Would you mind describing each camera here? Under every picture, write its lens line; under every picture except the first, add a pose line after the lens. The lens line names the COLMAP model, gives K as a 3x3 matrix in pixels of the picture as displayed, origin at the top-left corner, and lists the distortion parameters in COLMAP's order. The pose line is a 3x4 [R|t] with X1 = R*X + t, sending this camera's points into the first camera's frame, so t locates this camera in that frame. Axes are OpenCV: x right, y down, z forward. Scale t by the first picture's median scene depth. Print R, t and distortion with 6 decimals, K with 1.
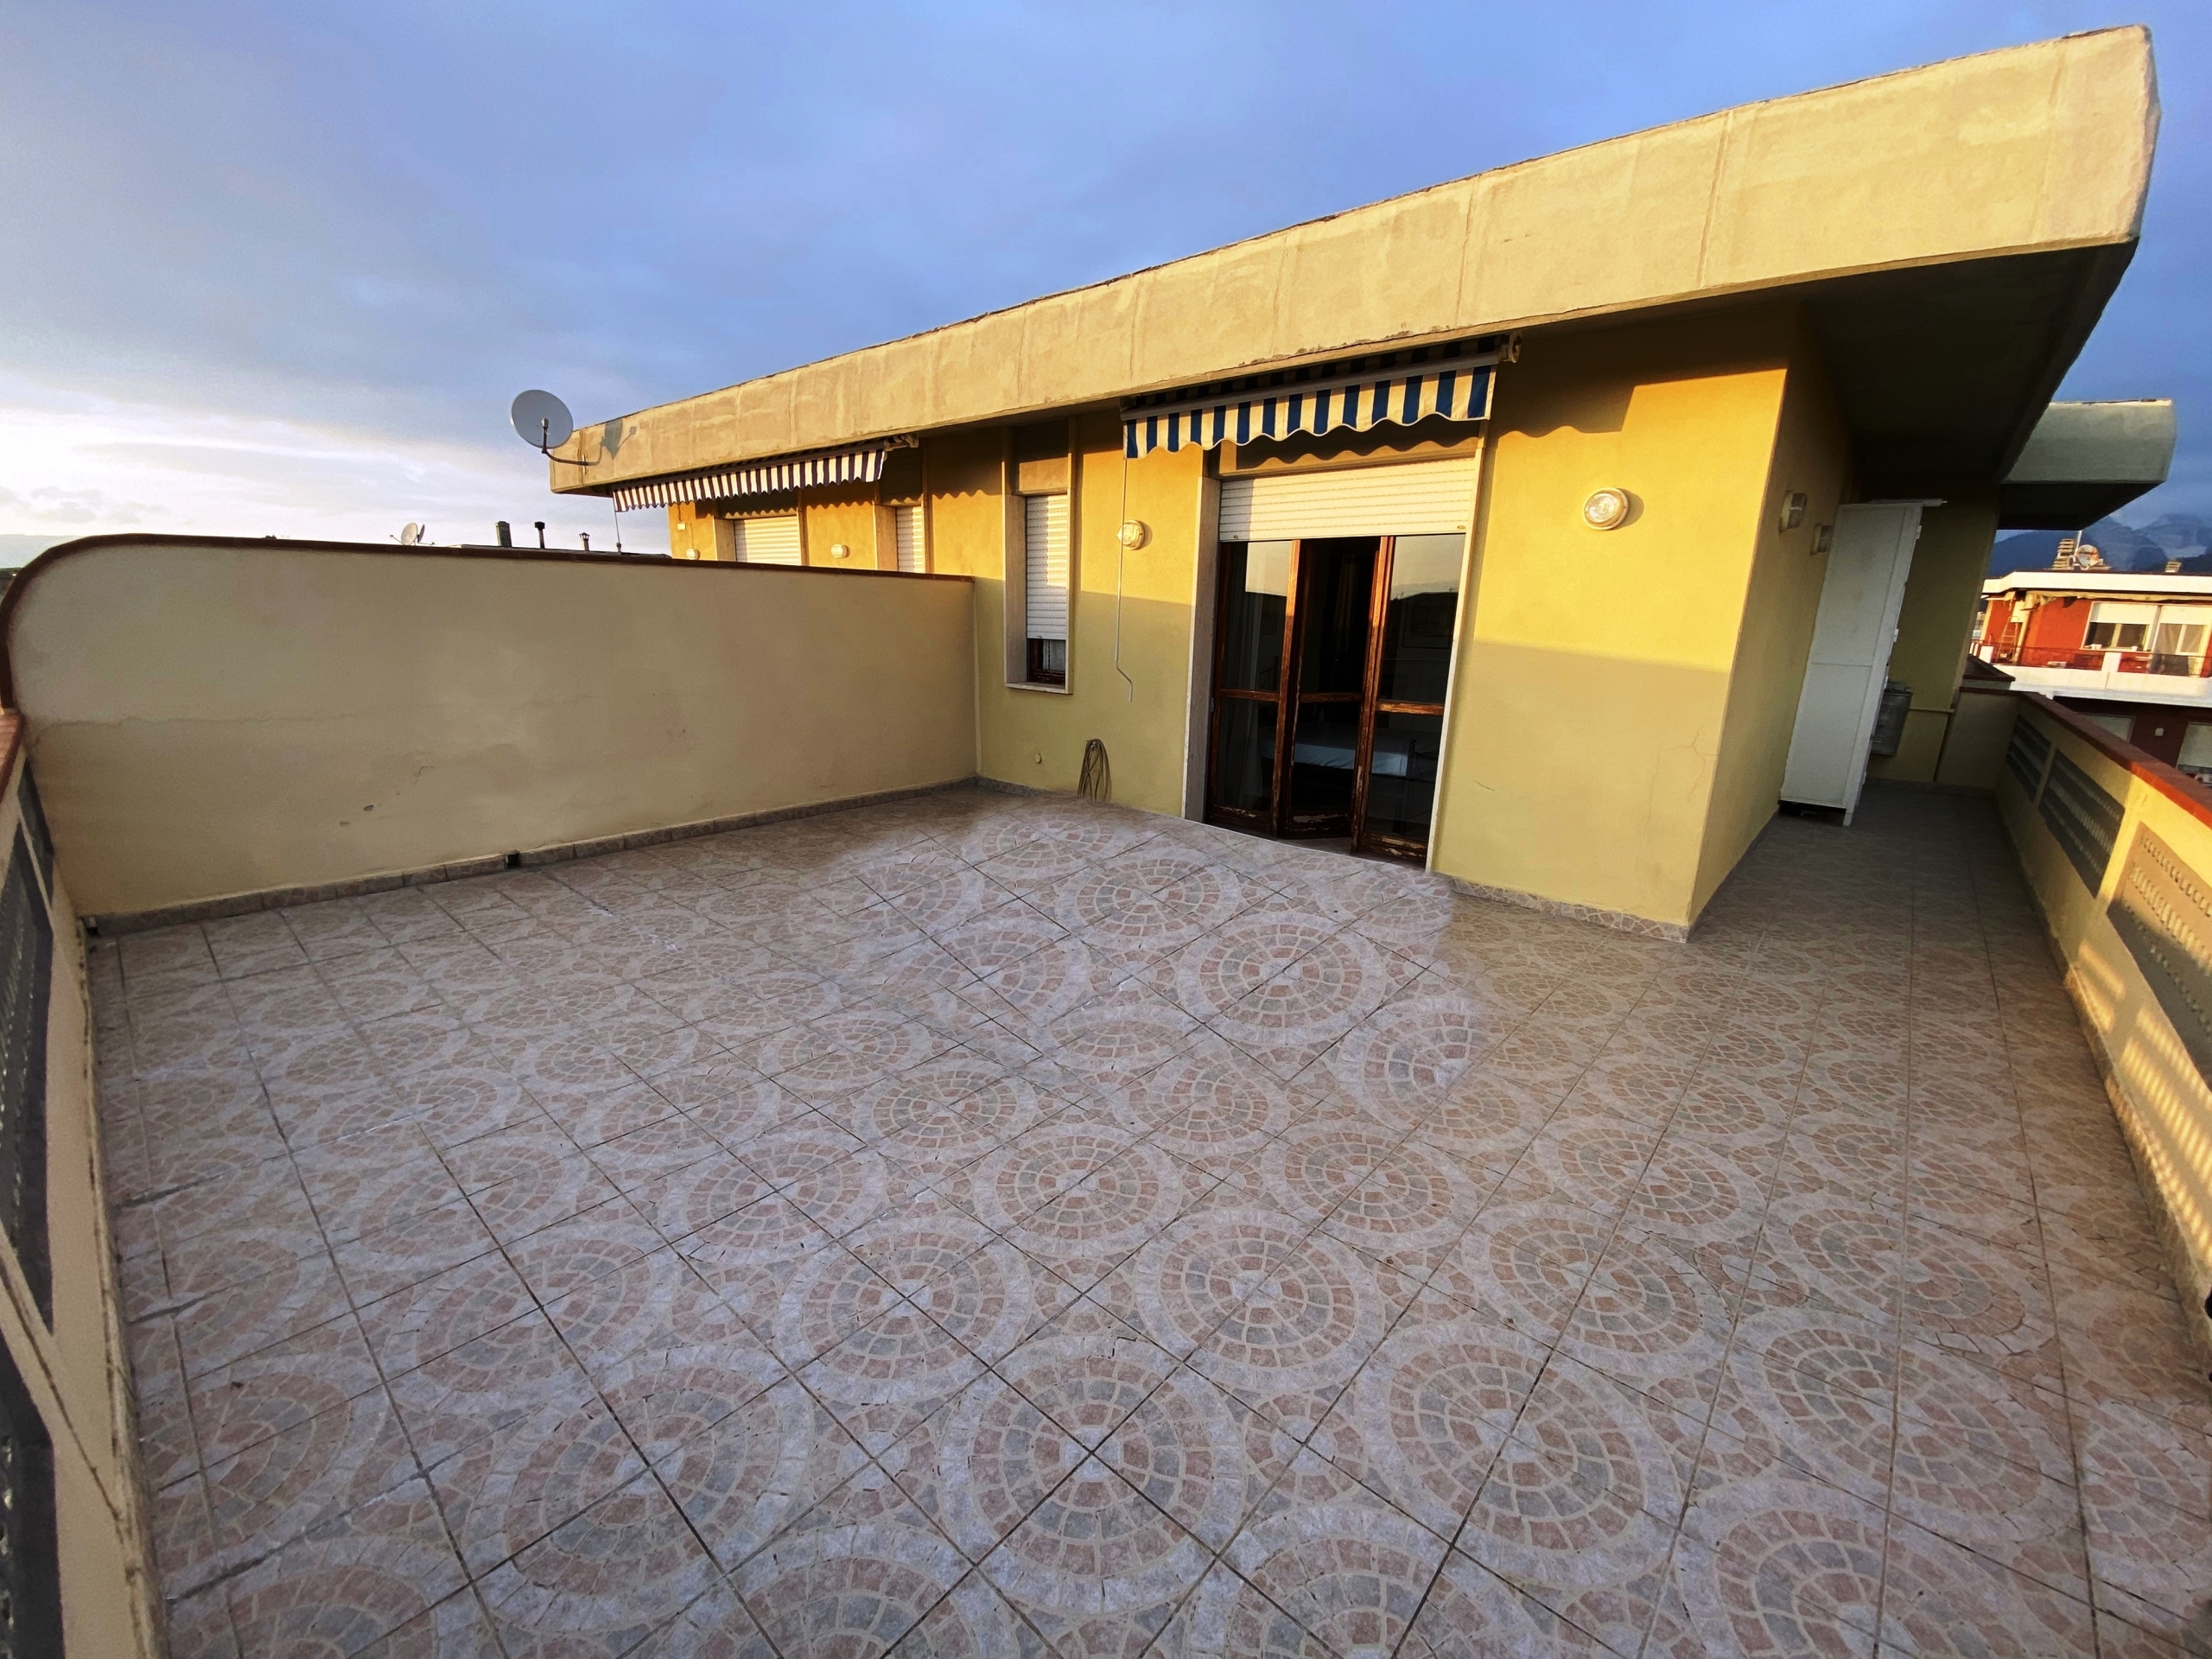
lens RADIAL K [[912.3, 0, 1090.9], [0, 912.3, 814.4], [0, 0, 1]] dist [-0.020922, -0.004465]
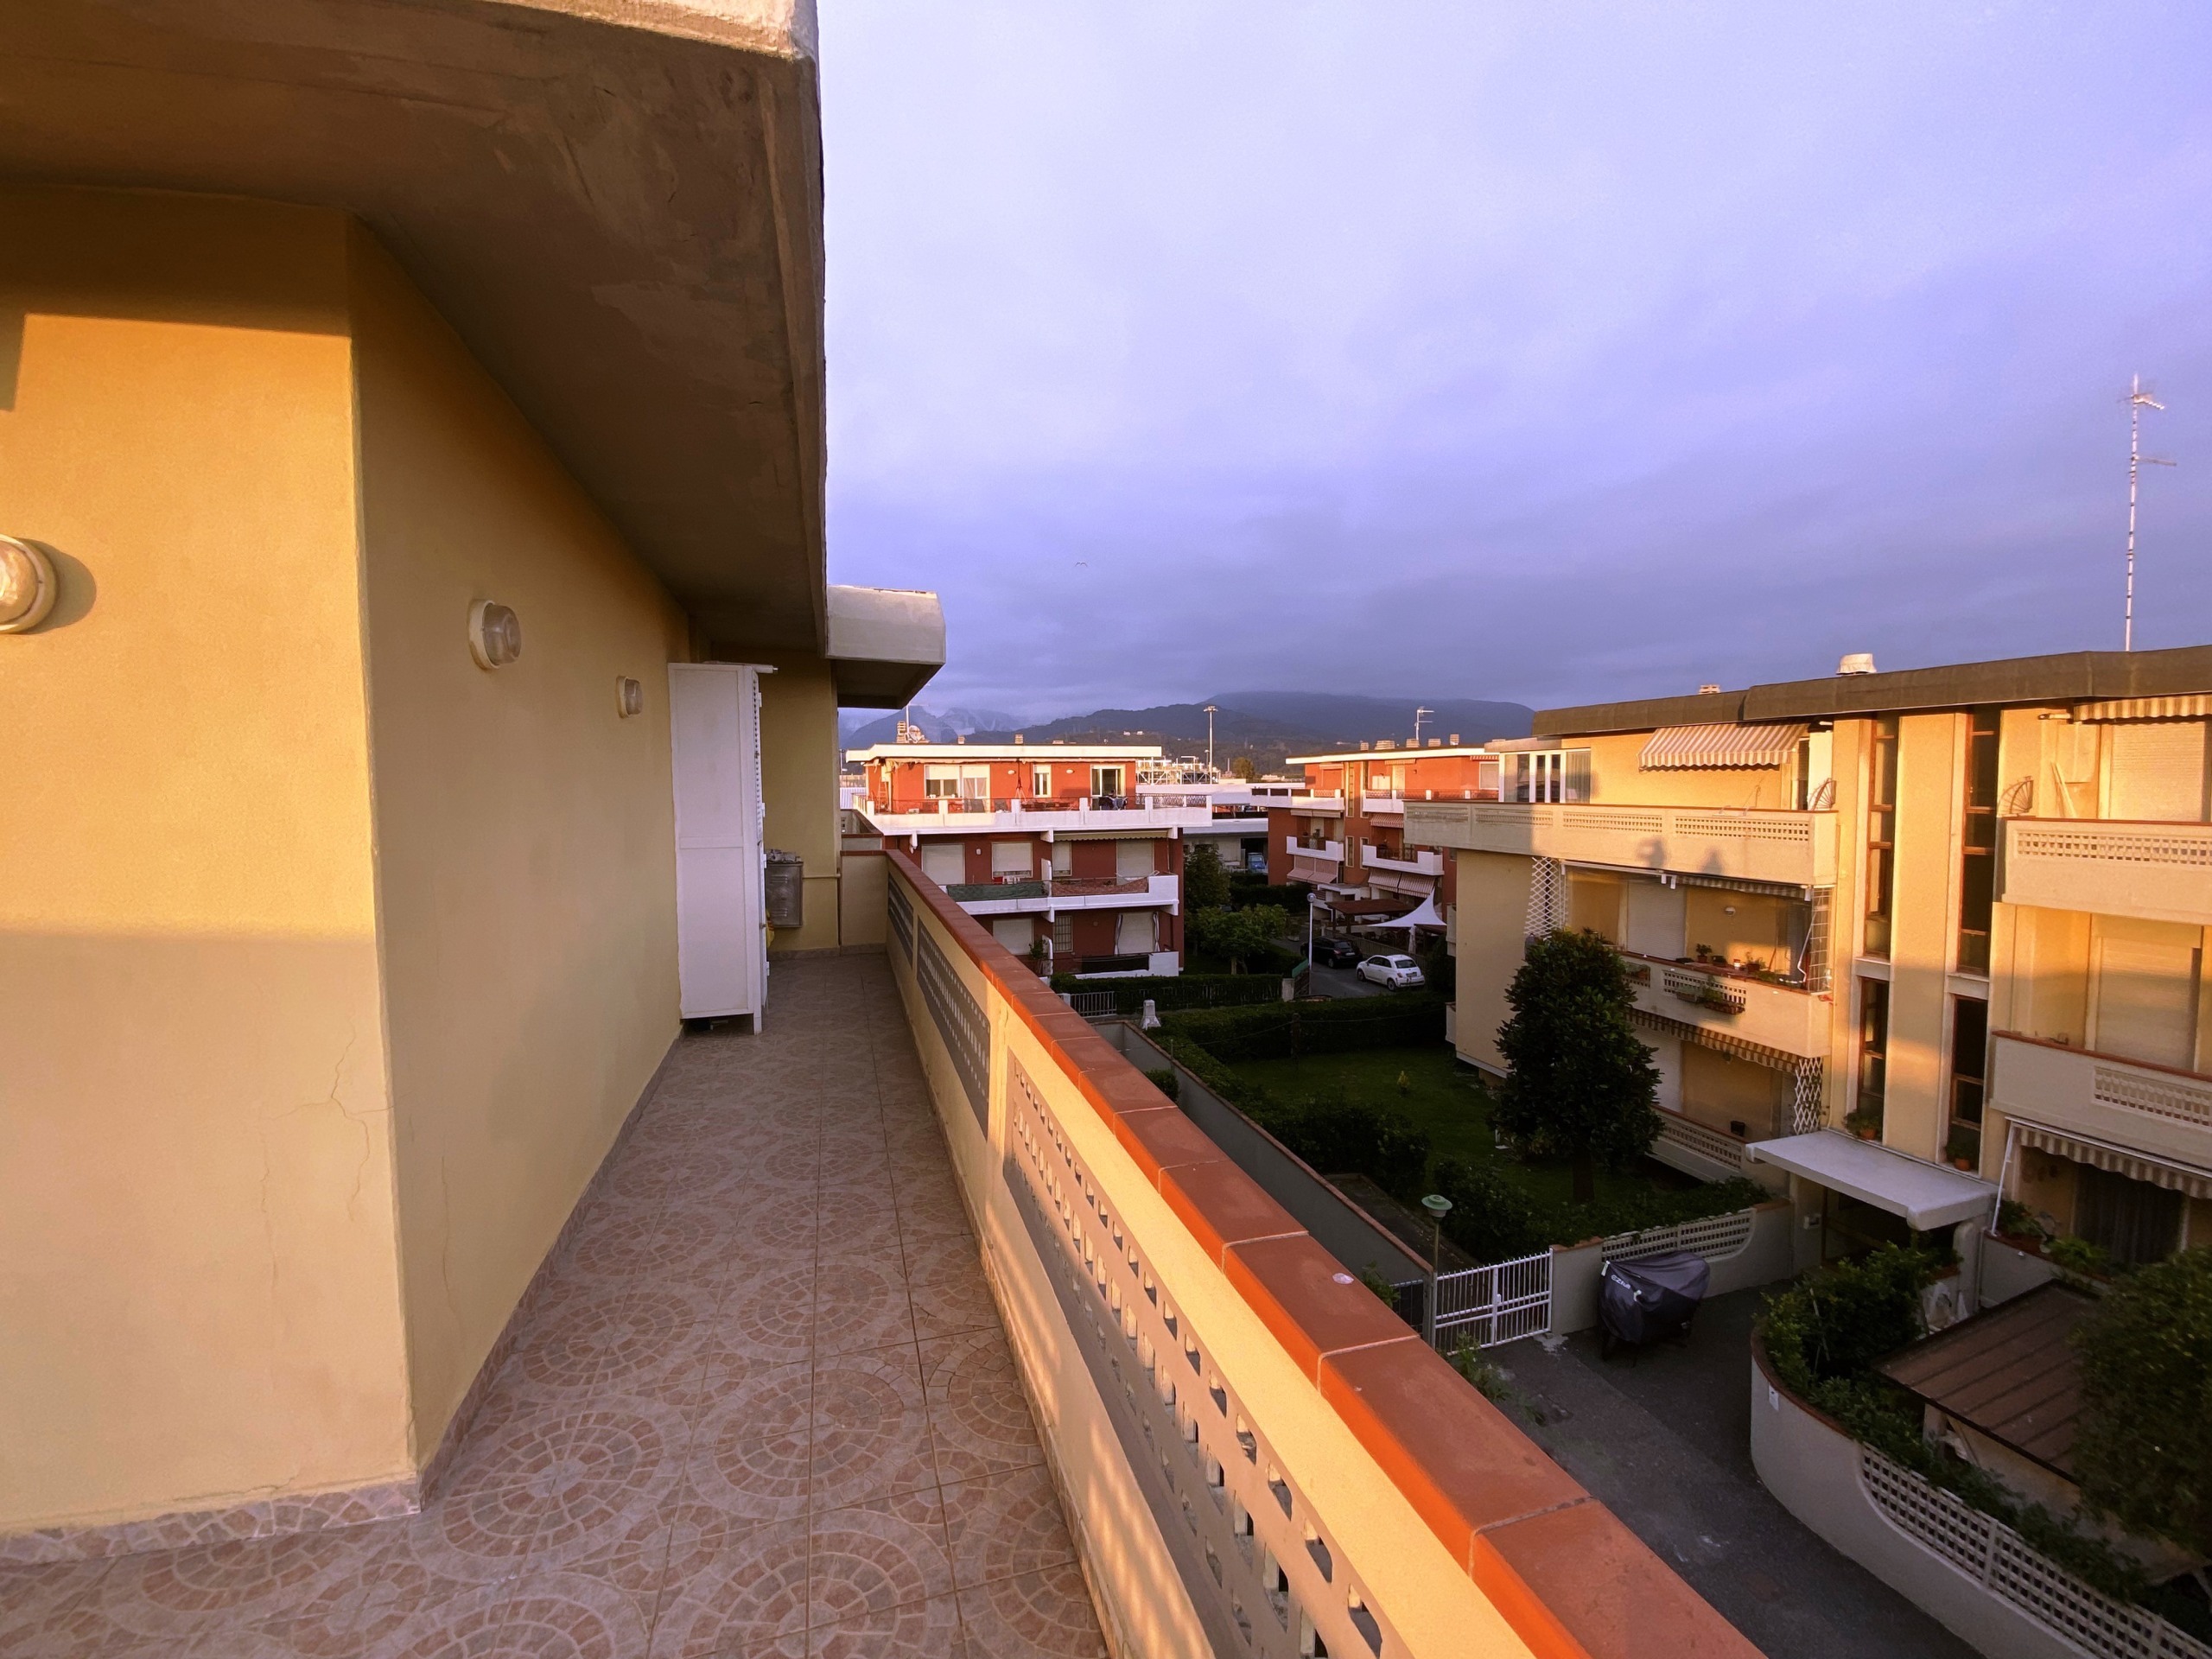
lens RADIAL K [[912.3, 0, 1105.4], [0, 912.3, 826.0], [0, 0, 1]] dist [-0.020922, -0.004465]
pose [[0.514204, -0.074746, 0.854405, 0.496873], [0.226475, 0.972670, -0.051206, -0.101401], [-0.827226, 0.219832, 0.517079, 0.410681]]
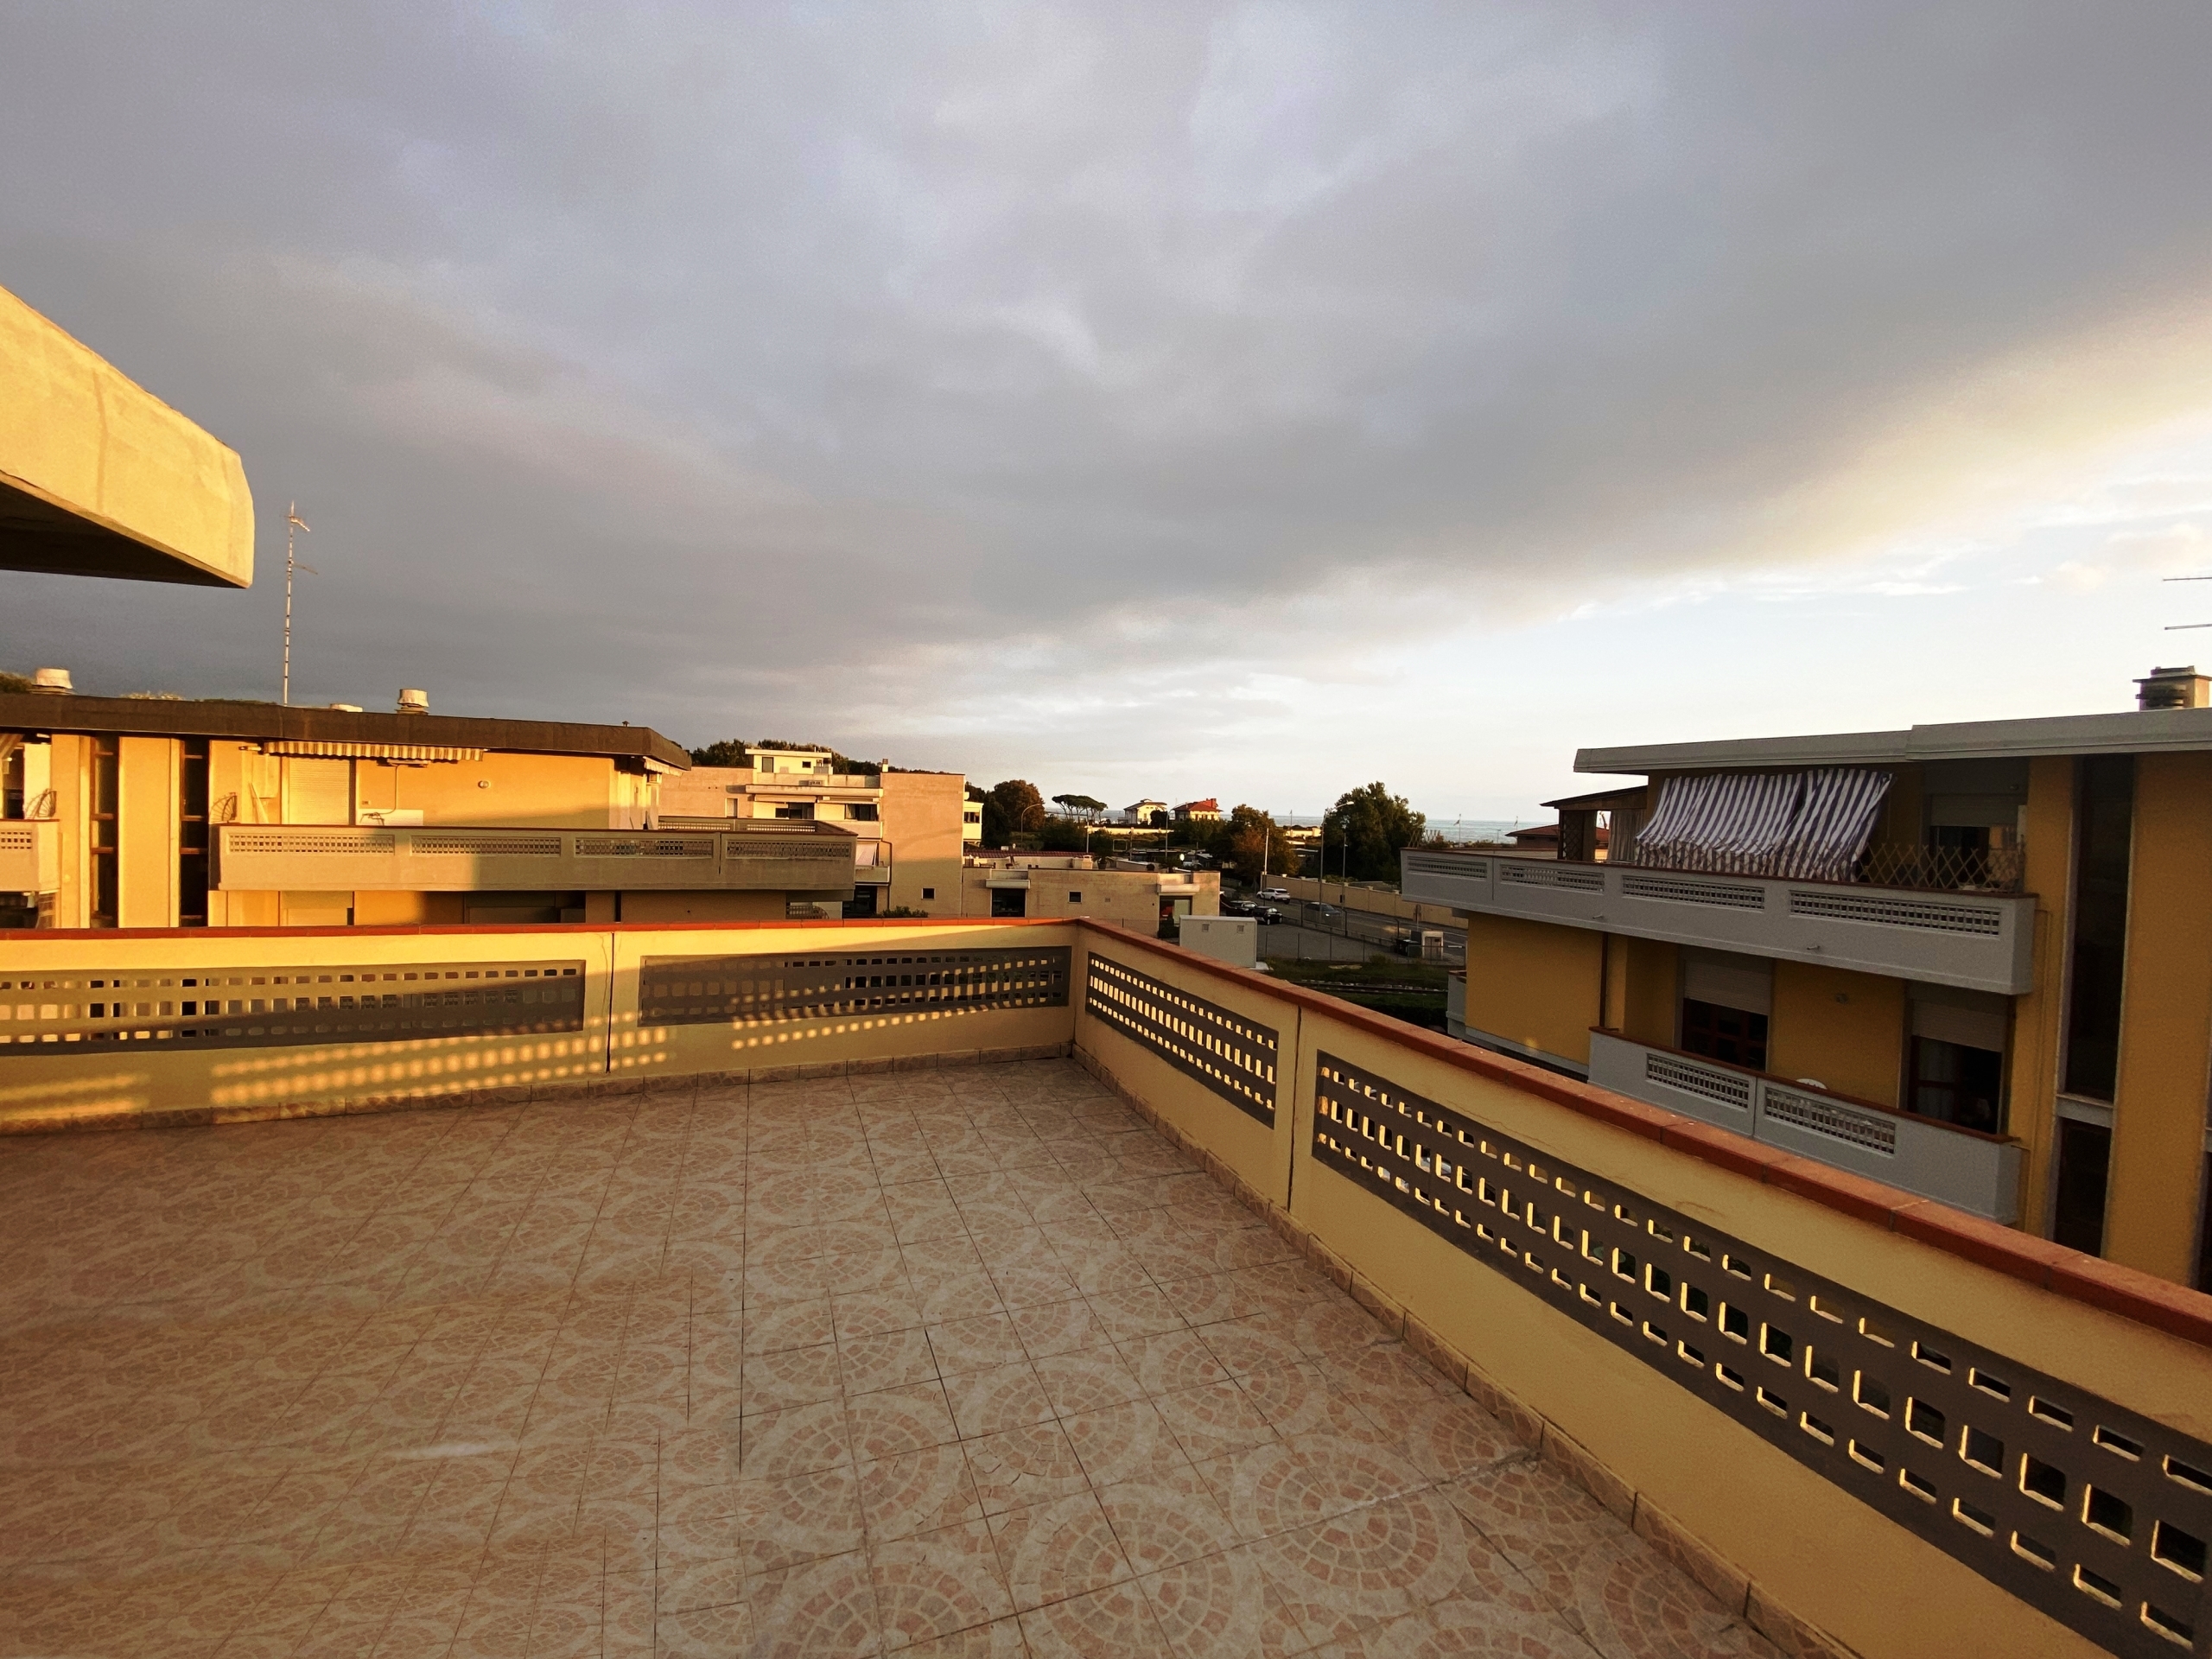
lens RADIAL K [[912.3, 0, 1085.6], [0, 912.3, 837.7], [0, 0, 1]] dist [-0.020922, -0.004465]
pose [[-0.886484, -0.069403, 0.457524, -0.566316], [0.054590, 0.966102, 0.252322, -0.324480], [-0.459527, 0.248656, -0.852646, 1.072189]]
